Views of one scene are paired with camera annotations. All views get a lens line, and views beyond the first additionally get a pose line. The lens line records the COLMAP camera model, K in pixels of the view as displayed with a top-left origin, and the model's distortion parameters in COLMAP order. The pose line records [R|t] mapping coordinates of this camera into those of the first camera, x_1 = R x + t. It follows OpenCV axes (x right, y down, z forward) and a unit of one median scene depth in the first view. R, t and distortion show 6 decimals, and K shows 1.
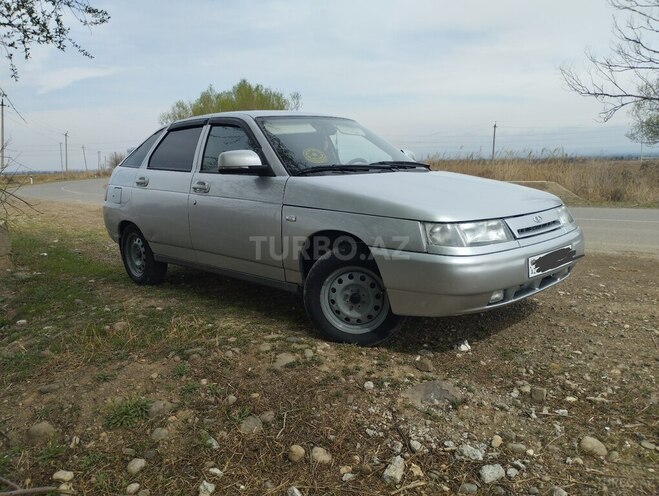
lens RADIAL K [[544.9, 0, 329.5], [0, 544.9, 248.0], [0, 0, 1]] dist [0.070272, -0.080095]
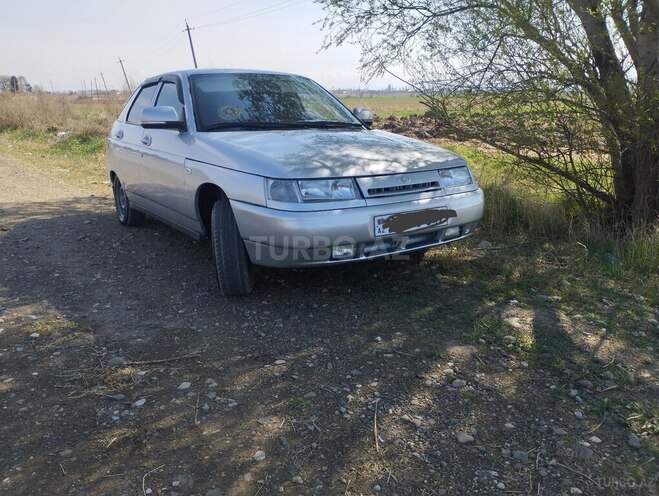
lens RADIAL K [[544.9, 0, 329.5], [0, 544.9, 248.0], [0, 0, 1]] dist [0.070272, -0.080095]
pose [[0.978750, 0.058863, -0.196429, 0.430640], [-0.043681, 0.995777, 0.080749, -0.002777], [0.200352, -0.070453, 0.977187, -0.017199]]
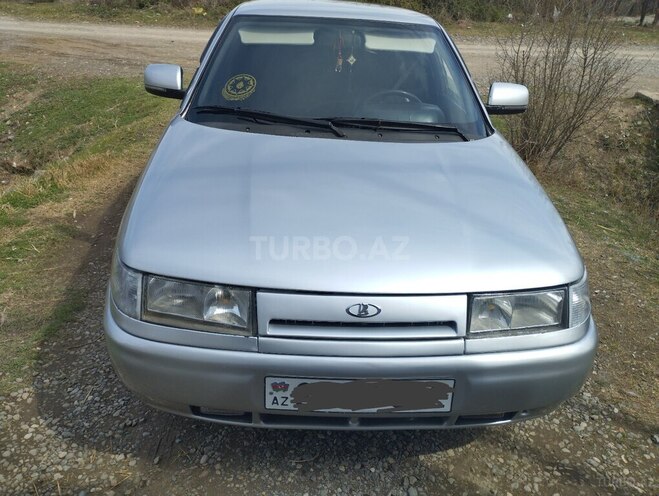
lens RADIAL K [[544.9, 0, 329.5], [0, 544.9, 248.0], [0, 0, 1]] dist [0.070272, -0.080095]
pose [[0.730400, 0.342487, -0.590948, 0.602433], [-0.180290, 0.931187, 0.316838, -0.245801], [0.658796, -0.124876, 0.741885, 0.591489]]
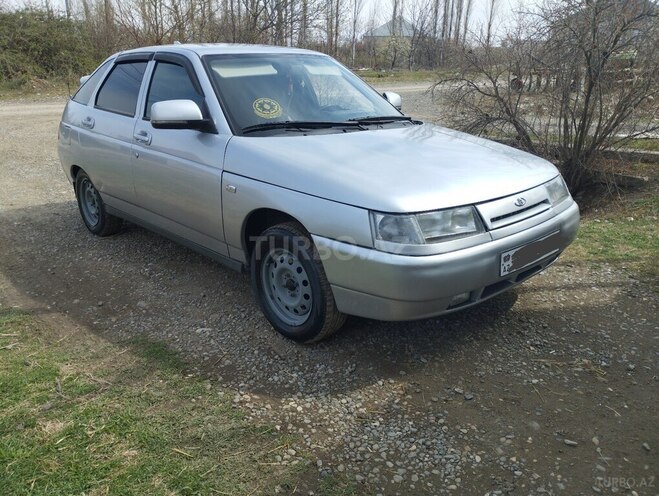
lens RADIAL K [[544.9, 0, 329.5], [0, 544.9, 248.0], [0, 0, 1]] dist [0.070272, -0.080095]
pose [[0.999040, 0.032539, -0.029324, 0.112185], [-0.027583, 0.987383, 0.155928, -0.100988], [0.034028, -0.154970, 0.987333, 0.152705]]
